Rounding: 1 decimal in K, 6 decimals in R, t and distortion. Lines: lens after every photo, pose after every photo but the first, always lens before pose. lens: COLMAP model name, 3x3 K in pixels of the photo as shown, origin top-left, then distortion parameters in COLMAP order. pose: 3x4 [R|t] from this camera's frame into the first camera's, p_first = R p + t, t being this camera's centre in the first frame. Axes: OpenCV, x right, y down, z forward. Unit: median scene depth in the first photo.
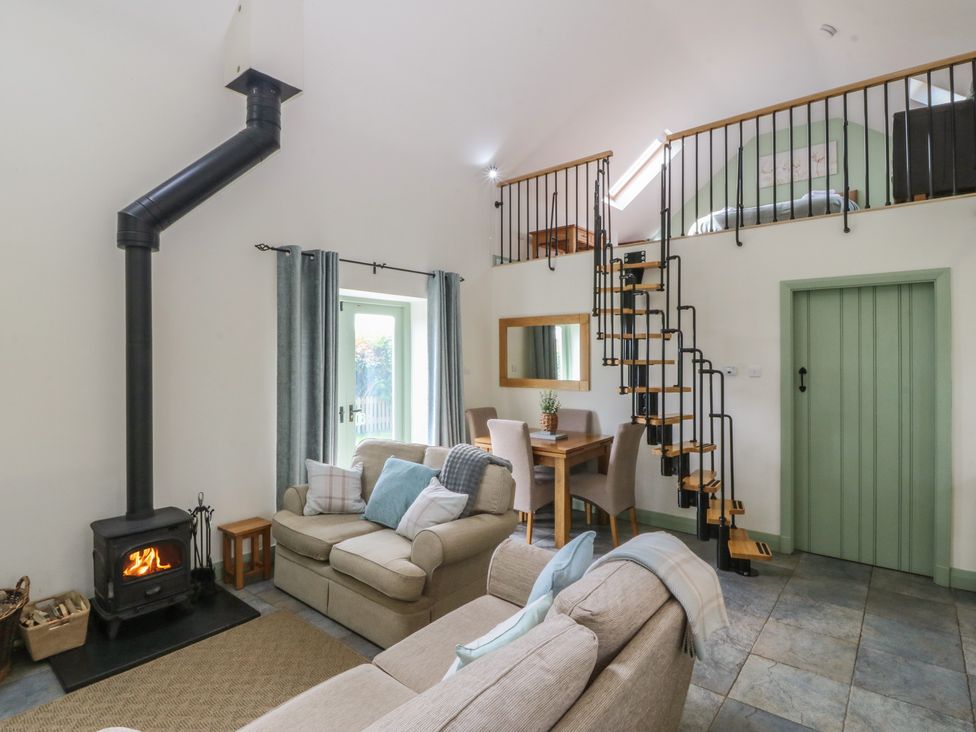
lens RADIAL K [[515.7, 0, 487.9], [0, 515.7, 354.6], [0, 0, 1]] dist [0.002865, -0.013506]
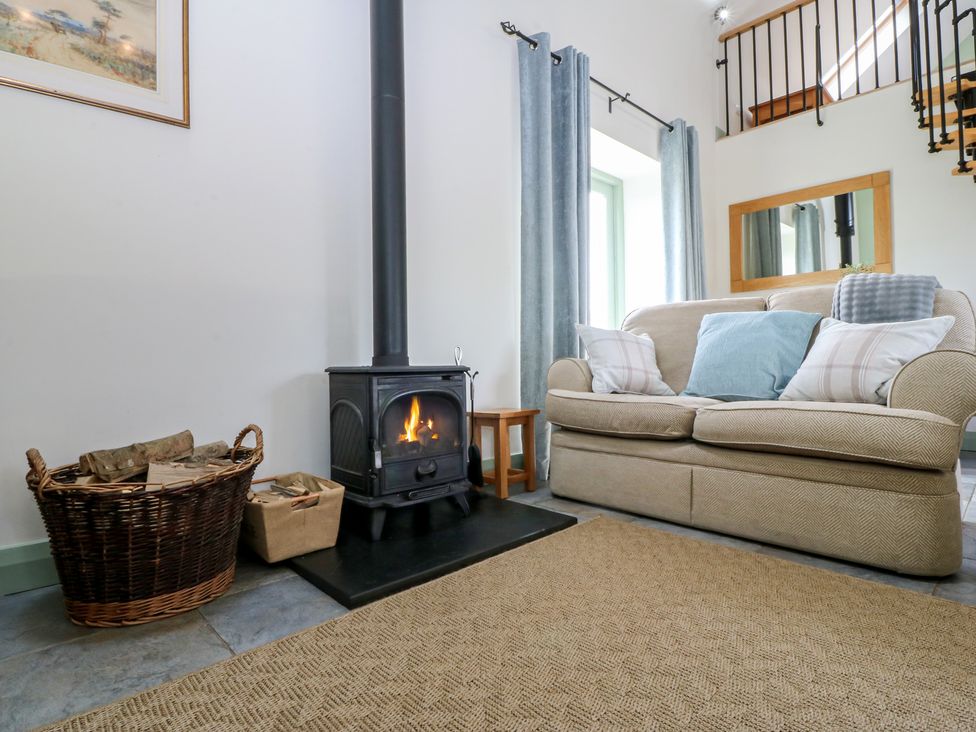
lens RADIAL K [[523.4, 0, 489.5], [0, 523.4, 351.8], [0, 0, 1]] dist [0.004142, -0.016387]
pose [[0.993242, -0.010530, -0.115583, -0.470732], [0.008498, 0.999801, -0.018055, 0.308507], [0.115750, 0.016951, 0.993134, 0.349797]]
